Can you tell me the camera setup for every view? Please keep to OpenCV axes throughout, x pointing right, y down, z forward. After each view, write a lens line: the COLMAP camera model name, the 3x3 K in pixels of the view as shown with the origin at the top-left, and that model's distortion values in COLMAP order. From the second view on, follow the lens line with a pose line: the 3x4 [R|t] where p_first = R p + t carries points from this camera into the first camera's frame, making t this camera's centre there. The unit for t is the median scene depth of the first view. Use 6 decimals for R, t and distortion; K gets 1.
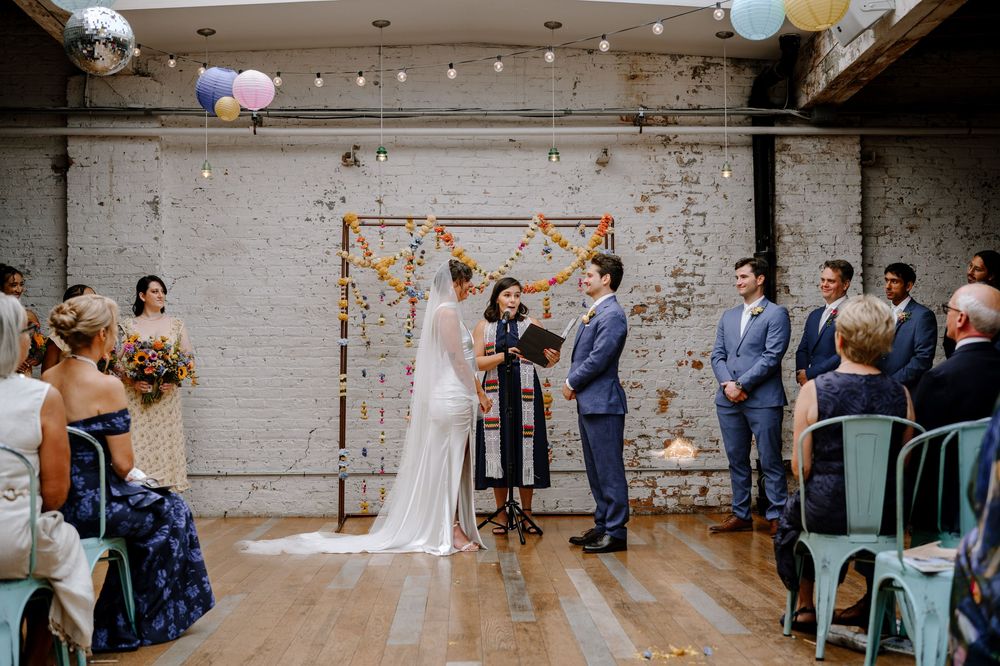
lens RADIAL K [[1189.7, 0, 507.6], [0, 1189.7, 334.2], [0, 0, 1]] dist [-0.001485, 0.001686]
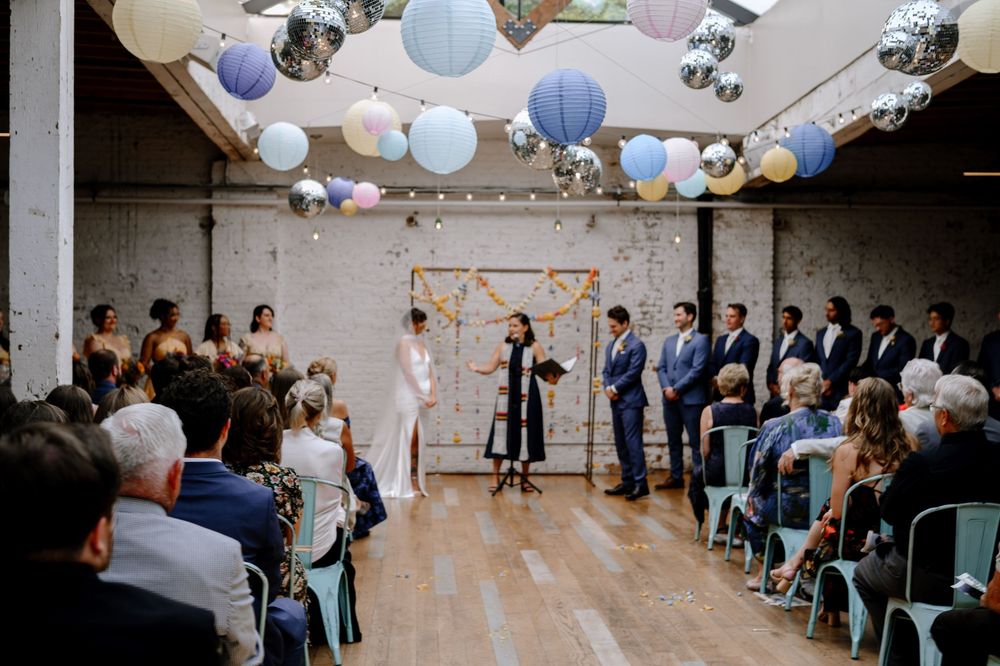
lens RADIAL K [[1223.8, 0, 500.0], [0, 1223.8, 333.0], [0, 0, 1]] dist [-0.007562, 0.030345]
pose [[0.999669, 0.009191, 0.024011, -0.061555], [-0.010097, 0.999230, 0.037914, -0.070995], [-0.023644, -0.038144, 0.998993, -0.449892]]
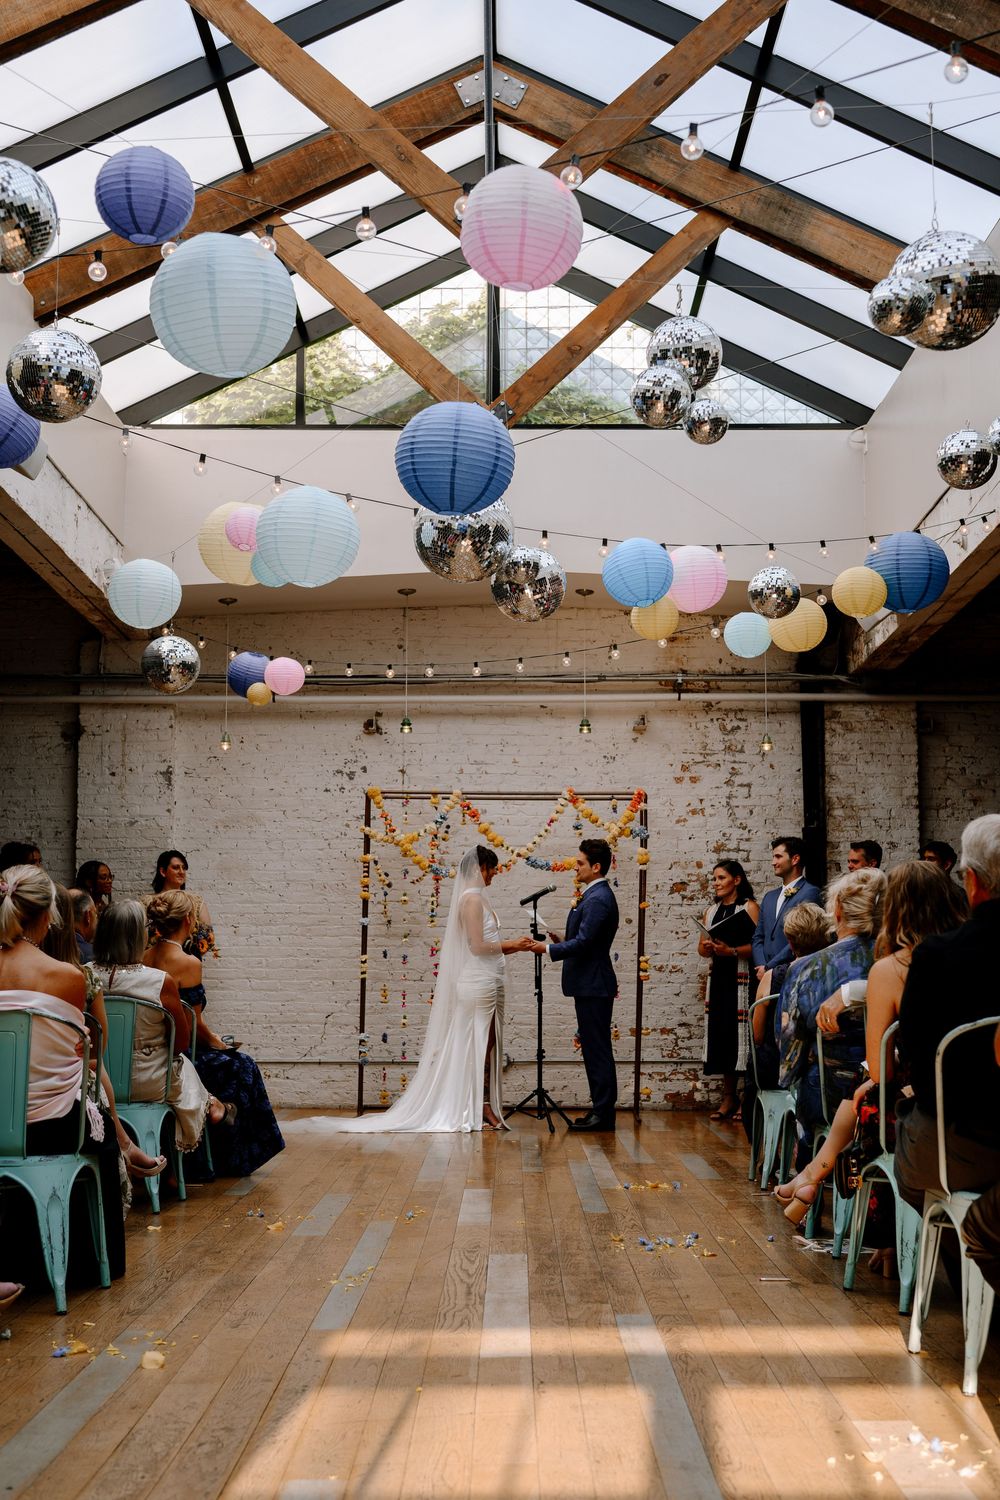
lens RADIAL K [[1784.6, 0, 493.4], [0, 1784.6, 755.9], [0, 0, 1]] dist [-0.001485, 0.001686]
pose [[0.998976, 0.002179, -0.045193, 0.028390], [-0.005649, 0.997030, -0.076803, -0.015319], [0.044892, 0.076979, 0.996022, -0.407744]]
